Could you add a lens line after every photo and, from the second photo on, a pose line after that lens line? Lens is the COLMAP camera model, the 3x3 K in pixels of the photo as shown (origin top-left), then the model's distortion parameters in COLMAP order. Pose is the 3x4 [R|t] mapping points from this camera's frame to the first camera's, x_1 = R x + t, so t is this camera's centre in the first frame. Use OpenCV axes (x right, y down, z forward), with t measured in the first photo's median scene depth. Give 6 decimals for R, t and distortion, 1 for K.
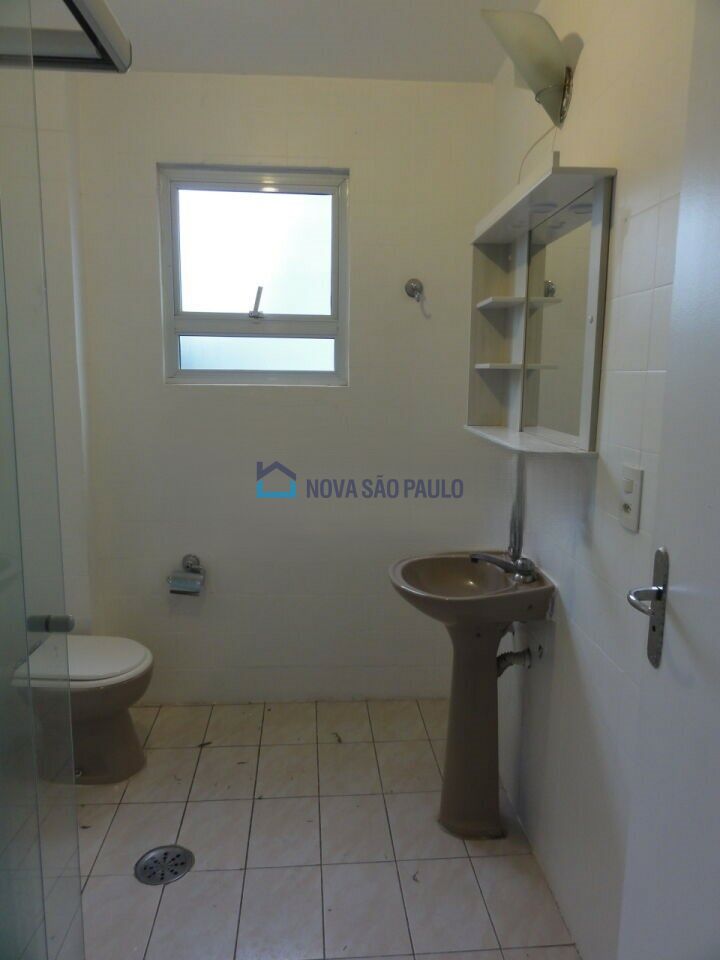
lens RADIAL K [[676.2, 0, 353.4], [0, 676.2, 478.5], [0, 0, 1]] dist [-0.009327, 0.005832]
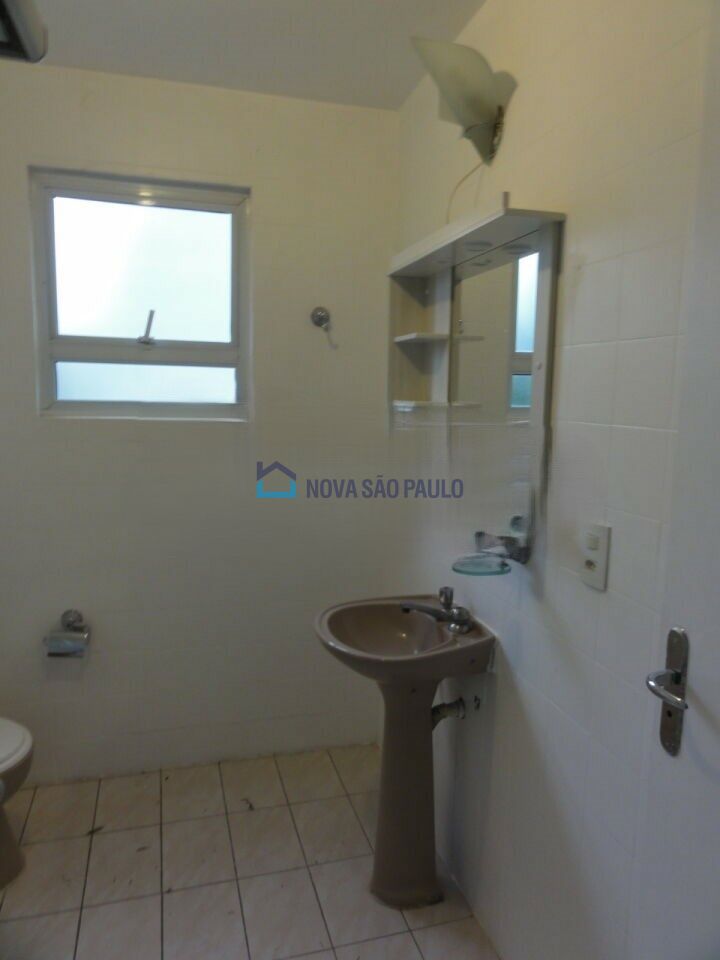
lens RADIAL K [[676.2, 0, 356.1], [0, 676.2, 476.2], [0, 0, 1]] dist [-0.009327, 0.005832]
pose [[0.977554, -0.017280, 0.209975, -0.071944], [0.022208, 0.999530, -0.021136, -0.040847], [-0.209511, 0.025325, 0.977478, 0.073059]]
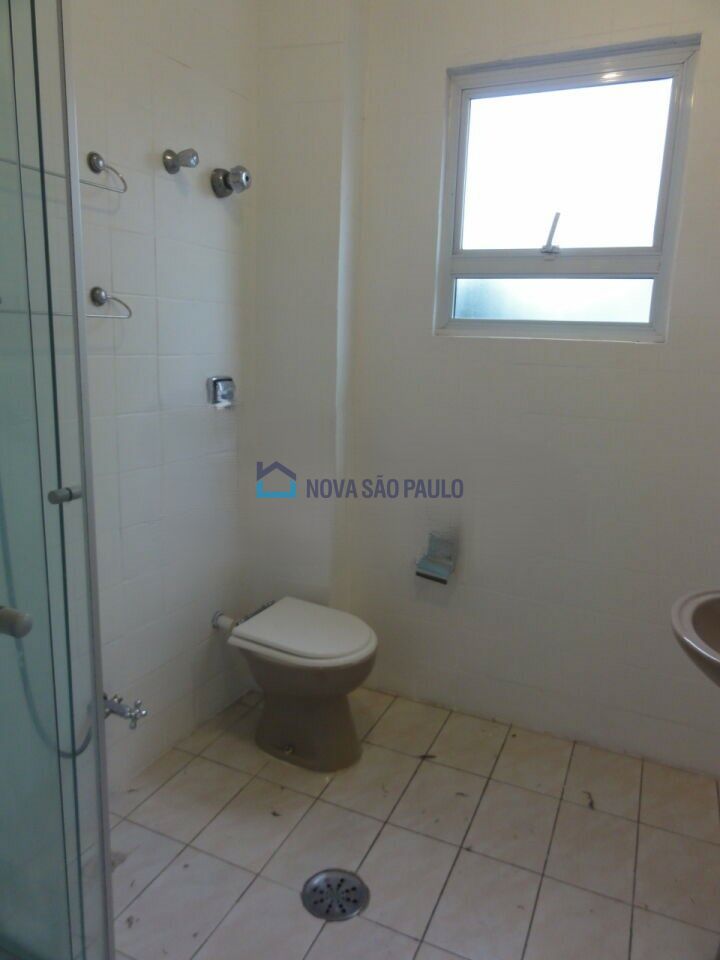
lens RADIAL K [[676.2, 0, 357.7], [0, 676.2, 477.3], [0, 0, 1]] dist [-0.009327, 0.005832]
pose [[0.879392, 0.115946, -0.461764, 0.062211], [-0.099738, 0.993236, 0.059453, -0.001639], [0.465534, -0.006228, 0.885008, 0.218449]]
